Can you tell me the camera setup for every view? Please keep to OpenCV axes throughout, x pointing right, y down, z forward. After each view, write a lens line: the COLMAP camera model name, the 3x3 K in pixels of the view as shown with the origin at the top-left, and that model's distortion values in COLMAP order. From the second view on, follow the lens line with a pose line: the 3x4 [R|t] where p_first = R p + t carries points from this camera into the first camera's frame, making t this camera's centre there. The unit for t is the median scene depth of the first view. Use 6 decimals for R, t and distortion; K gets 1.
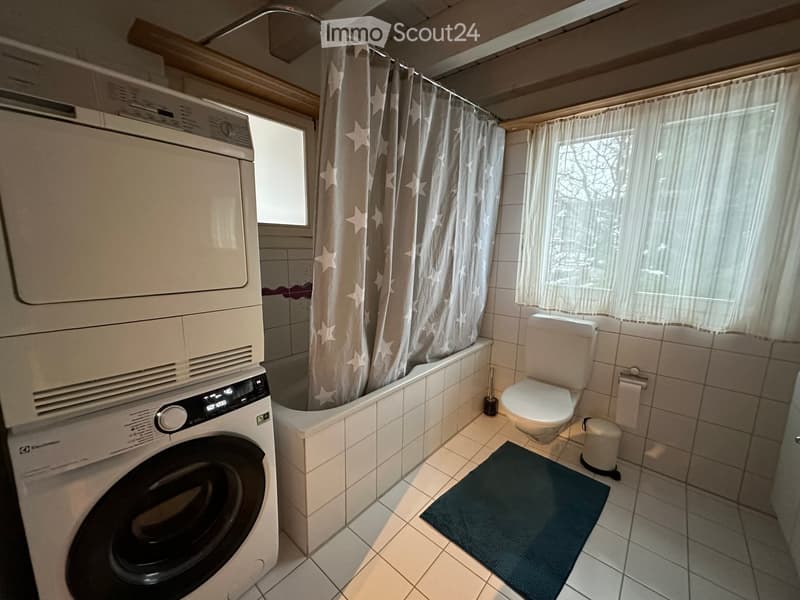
lens RADIAL K [[319.1, 0, 400.0], [0, 319.1, 300.0], [0, 0, 1]] dist [-0.000341, -0.000253]
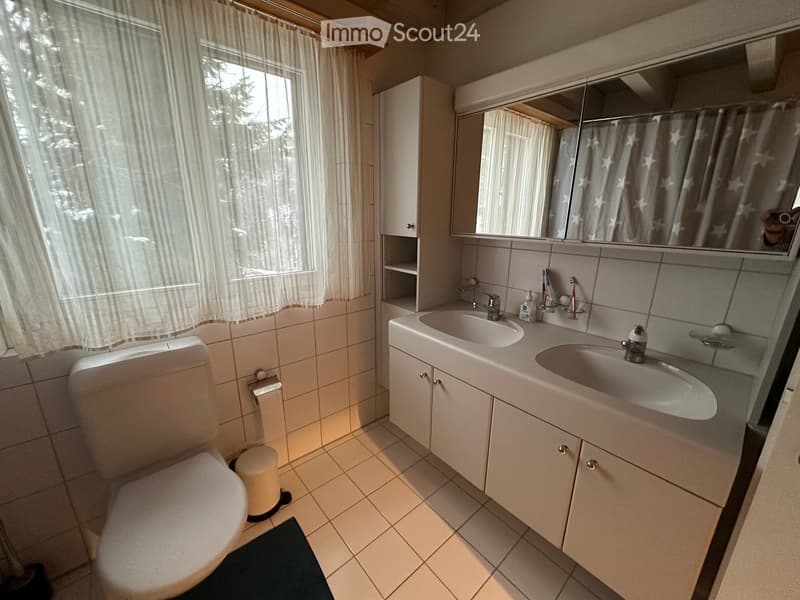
lens RADIAL K [[319.1, 0, 400.0], [0, 319.1, 300.0], [0, 0, 1]] dist [-0.000341, -0.000253]
pose [[0.140850, -0.276733, 0.950568, 0.059145], [0.157668, 0.954156, 0.254415, -0.107486], [-0.977396, 0.114039, 0.178025, 0.466244]]
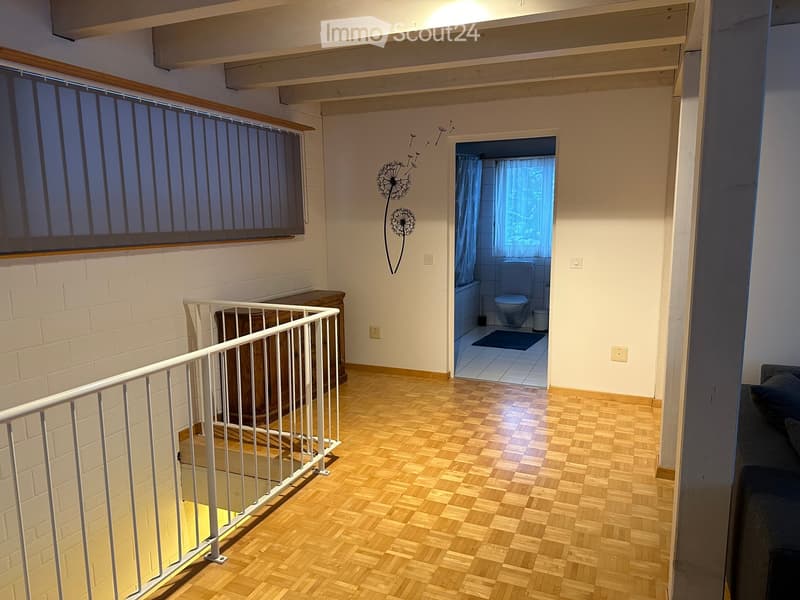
lens RADIAL K [[570.7, 0, 400.0], [0, 570.7, 300.0], [0, 0, 1]] dist [0.000019, -0.000470]
pose [[0.950762, -0.065628, 0.302893, -1.269175], [0.071400, 0.997416, -0.008008, 0.275707], [-0.301585, 0.029240, 0.952991, -2.127441]]
